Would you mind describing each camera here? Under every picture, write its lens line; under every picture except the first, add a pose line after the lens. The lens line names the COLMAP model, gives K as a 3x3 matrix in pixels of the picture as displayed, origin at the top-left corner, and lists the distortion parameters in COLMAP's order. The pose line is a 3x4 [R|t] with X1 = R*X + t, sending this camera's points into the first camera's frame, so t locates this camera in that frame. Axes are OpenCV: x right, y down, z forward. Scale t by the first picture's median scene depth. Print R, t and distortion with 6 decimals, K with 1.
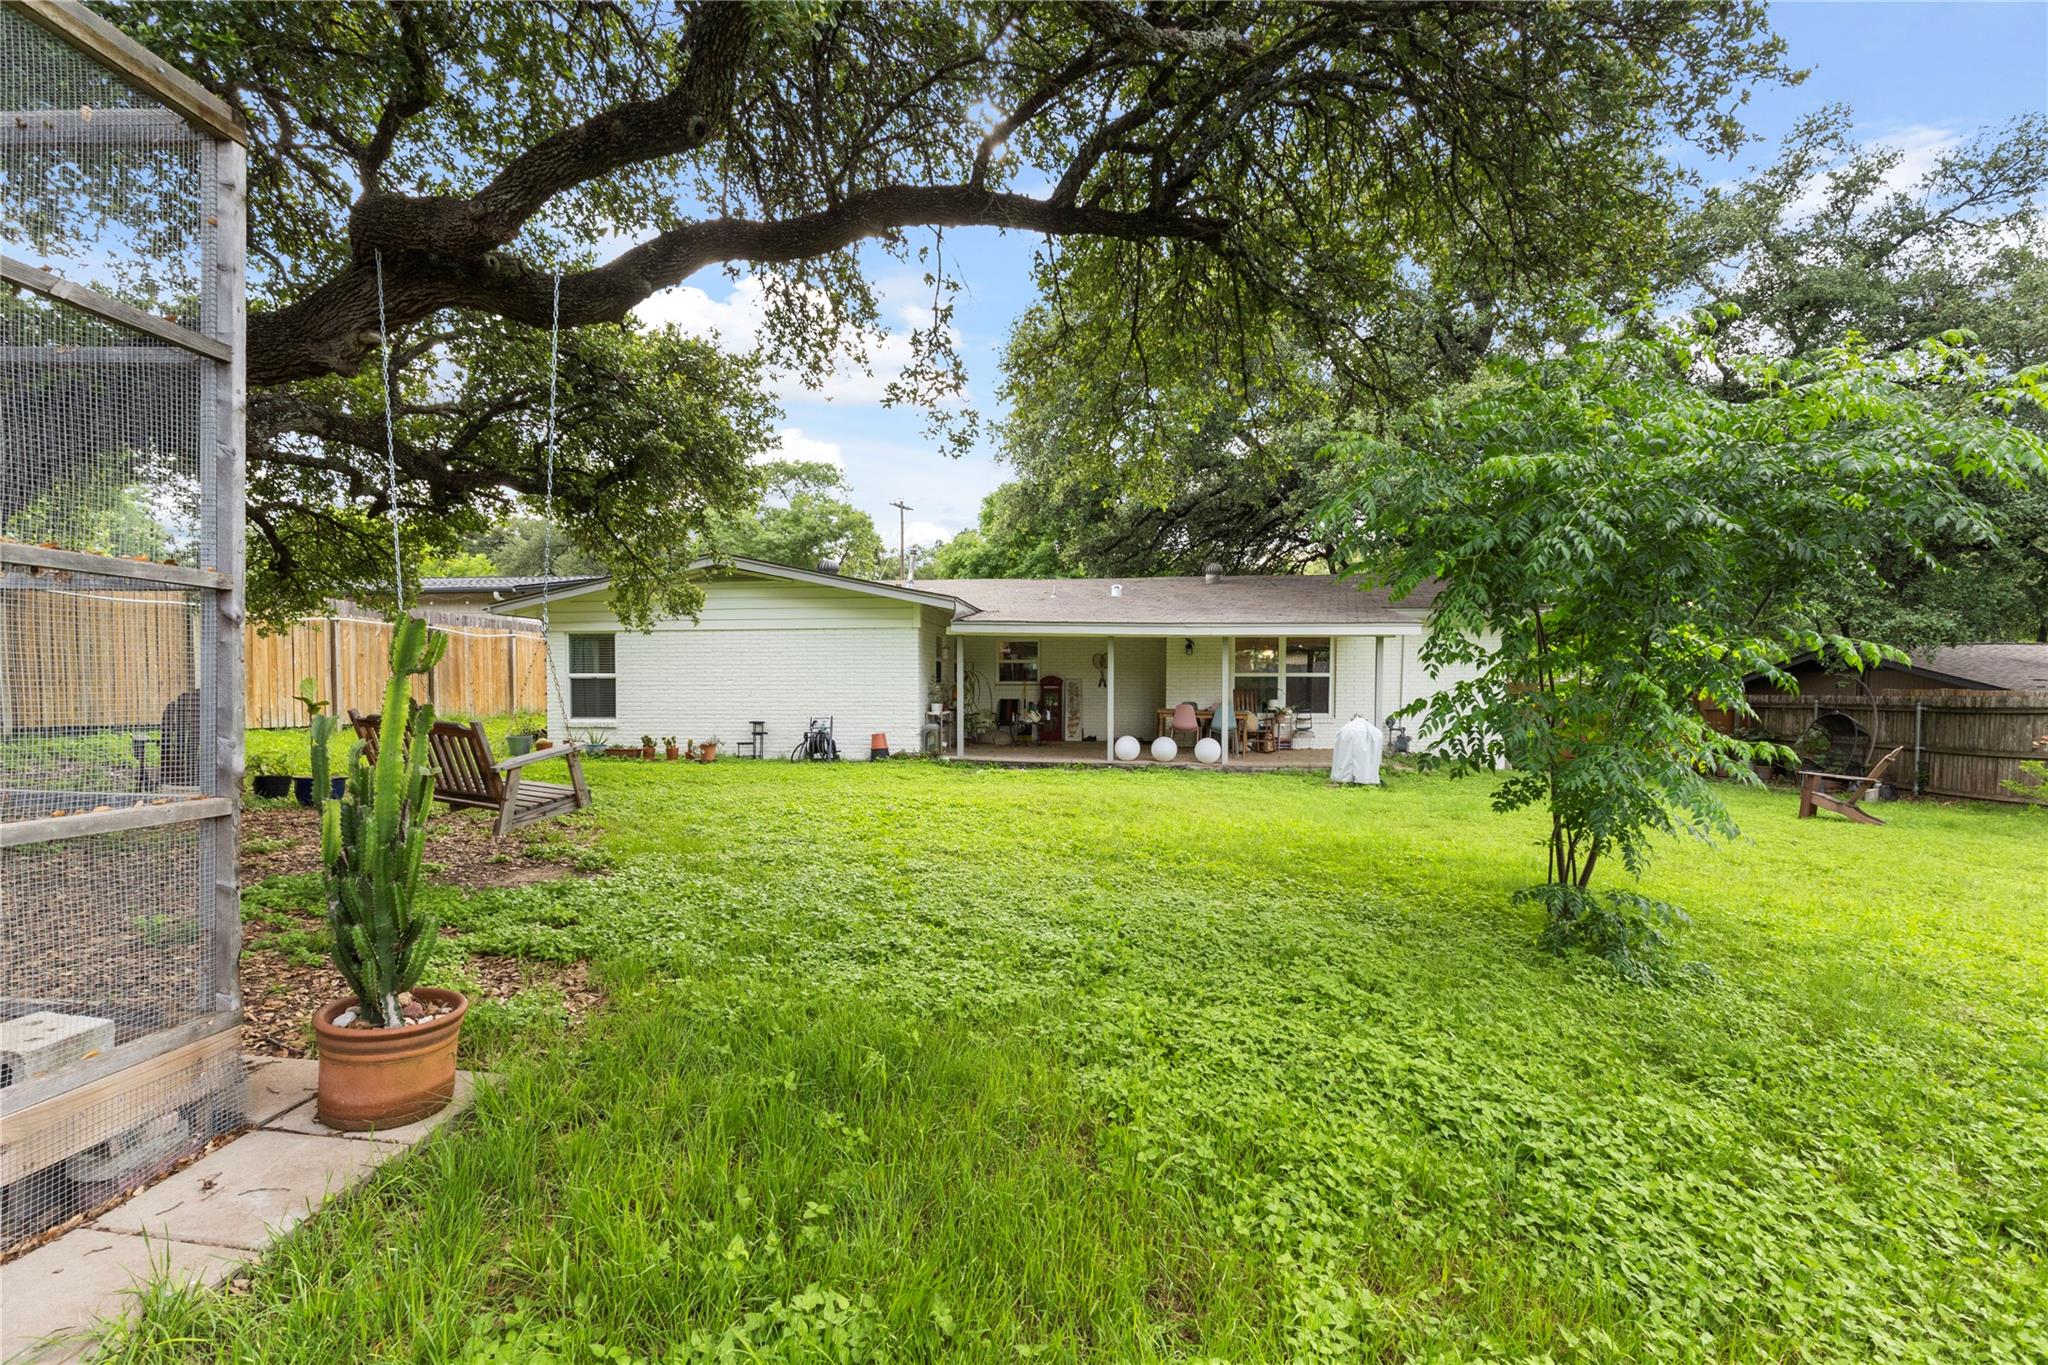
lens RADIAL K [[929.5, 0, 1024.0], [0, 929.5, 682.5], [0, 0, 1]] dist [-0.000032, -0.000149]
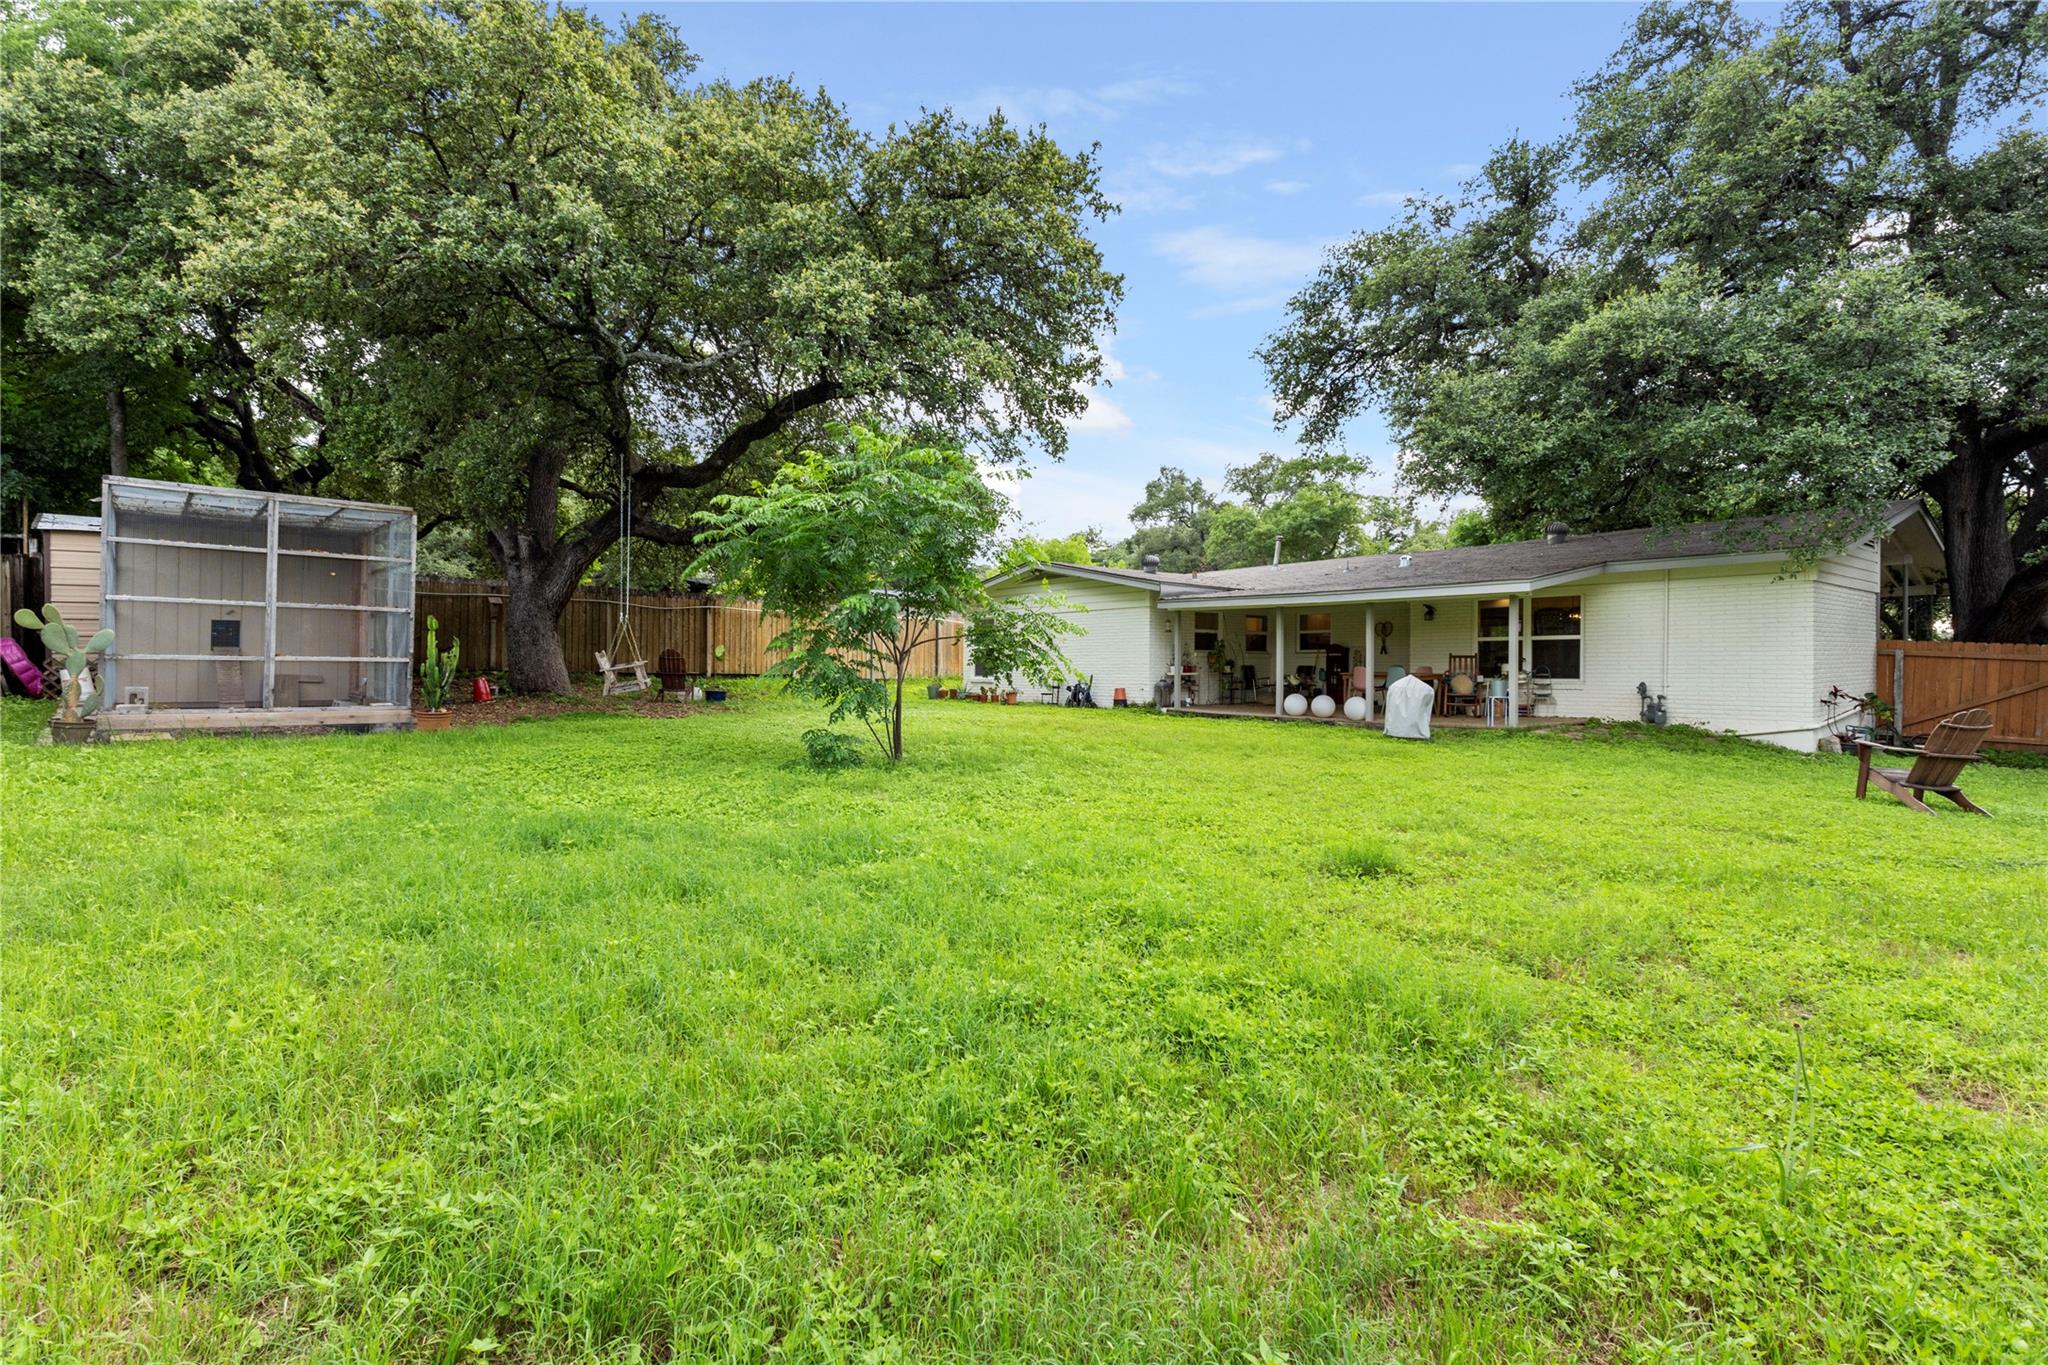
lens RADIAL K [[929.5, 0, 1024.0], [0, 929.5, 682.5], [0, 0, 1]] dist [-0.000032, -0.000149]
pose [[0.719207, 0.011274, -0.694704, 0.662653], [-0.000440, 0.999876, 0.015771, 0.026369], [0.694795, -0.011037, 0.719123, -0.042877]]
